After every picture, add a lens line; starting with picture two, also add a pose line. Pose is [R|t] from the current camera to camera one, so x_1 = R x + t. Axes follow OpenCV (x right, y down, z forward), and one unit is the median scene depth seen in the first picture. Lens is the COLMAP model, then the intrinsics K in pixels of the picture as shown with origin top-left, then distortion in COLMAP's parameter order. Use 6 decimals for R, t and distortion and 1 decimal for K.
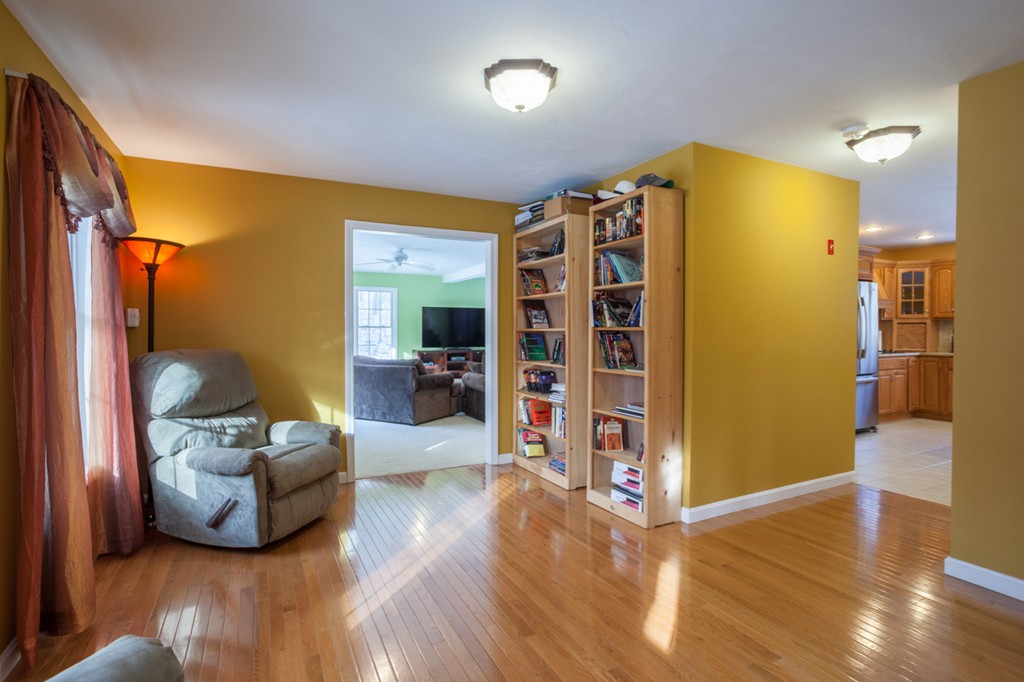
lens RADIAL K [[496.0, 0, 509.1], [0, 496.0, 340.8], [0, 0, 1]] dist [-0.009297, 0.008725]
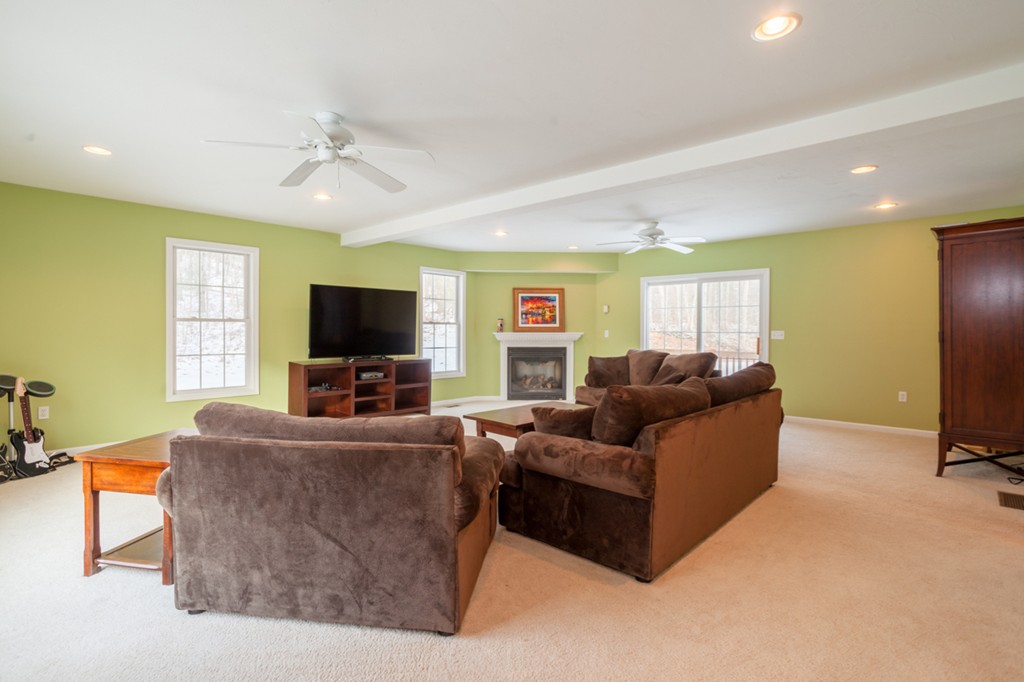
lens RADIAL K [[496.0, 0, 501.6], [0, 496.0, 331.2], [0, 0, 1]] dist [-0.009297, 0.008725]
pose [[0.944144, -0.003533, 0.329515, -0.213538], [0.007063, 0.999930, -0.009515, -0.013607], [-0.329459, 0.011311, 0.944102, 0.562658]]
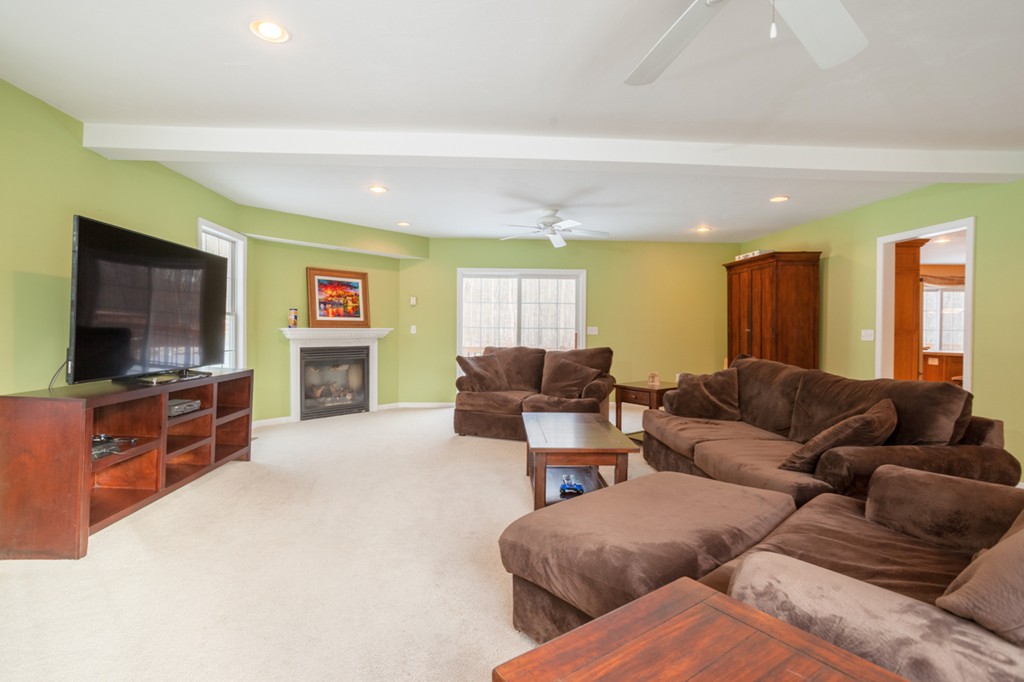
lens RADIAL K [[496.0, 0, 508.6], [0, 496.0, 341.2], [0, 0, 1]] dist [-0.009297, 0.008725]
pose [[0.421181, -0.025499, 0.906618, -0.422609], [0.009249, 0.999673, 0.023819, -0.015733], [-0.906929, -0.001647, 0.421280, 0.961240]]
